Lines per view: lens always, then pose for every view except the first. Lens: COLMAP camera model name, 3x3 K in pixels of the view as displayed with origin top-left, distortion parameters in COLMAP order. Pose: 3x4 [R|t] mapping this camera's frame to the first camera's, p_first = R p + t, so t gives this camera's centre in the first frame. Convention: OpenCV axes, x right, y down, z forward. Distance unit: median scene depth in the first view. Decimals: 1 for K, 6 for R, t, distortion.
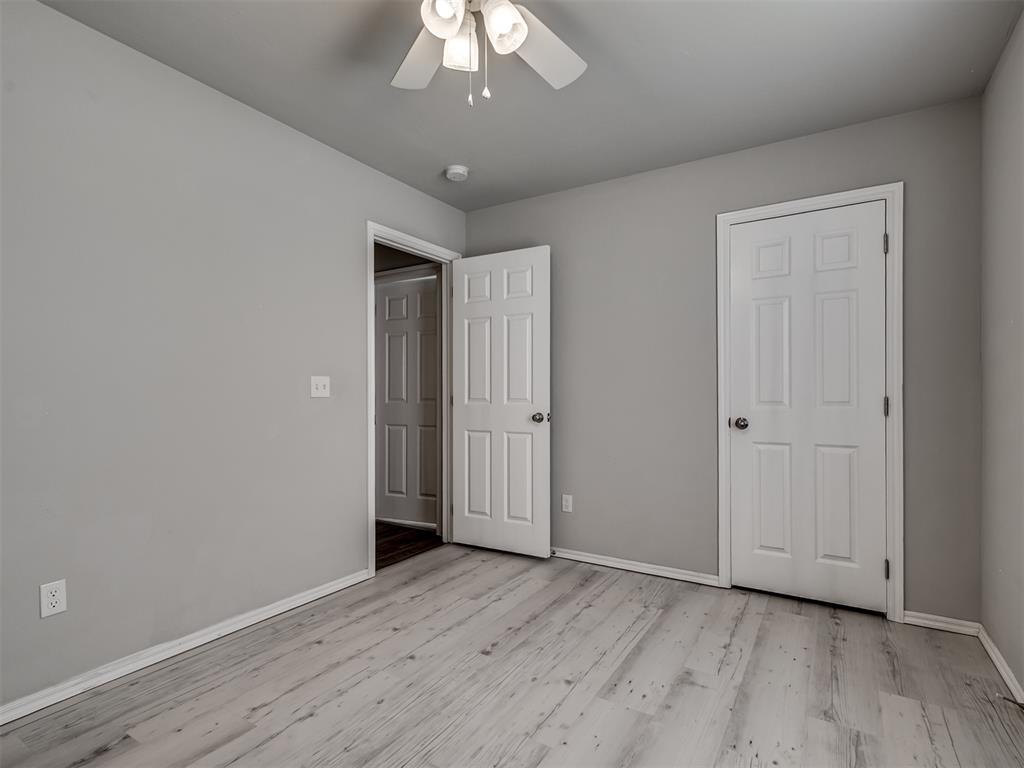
lens RADIAL K [[595.4, 0, 508.3], [0, 595.4, 386.2], [0, 0, 1]] dist [0.001315, 0.001173]
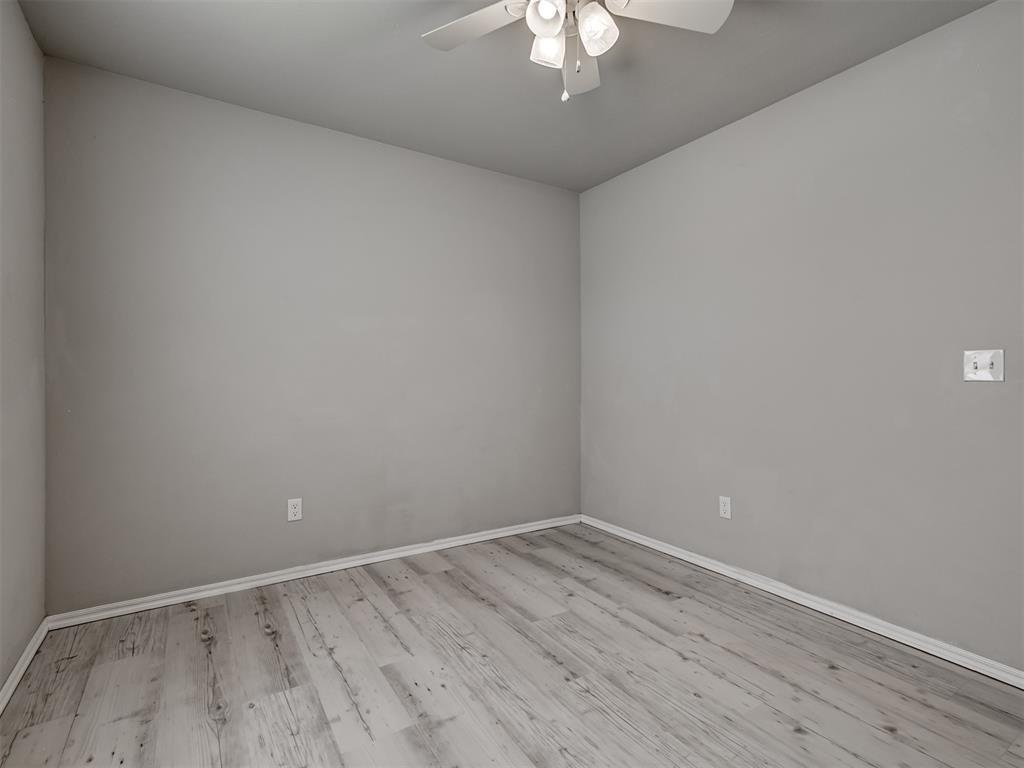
lens RADIAL K [[519.3, 0, 511.4], [0, 519.3, 375.8], [0, 0, 1]] dist [0.012070, 0.000538]
pose [[-0.498134, 0.001670, -0.867098, 0.575733], [0.009584, 0.999948, -0.003580, 0.012138], [0.867047, -0.010094, -0.498124, 1.008216]]
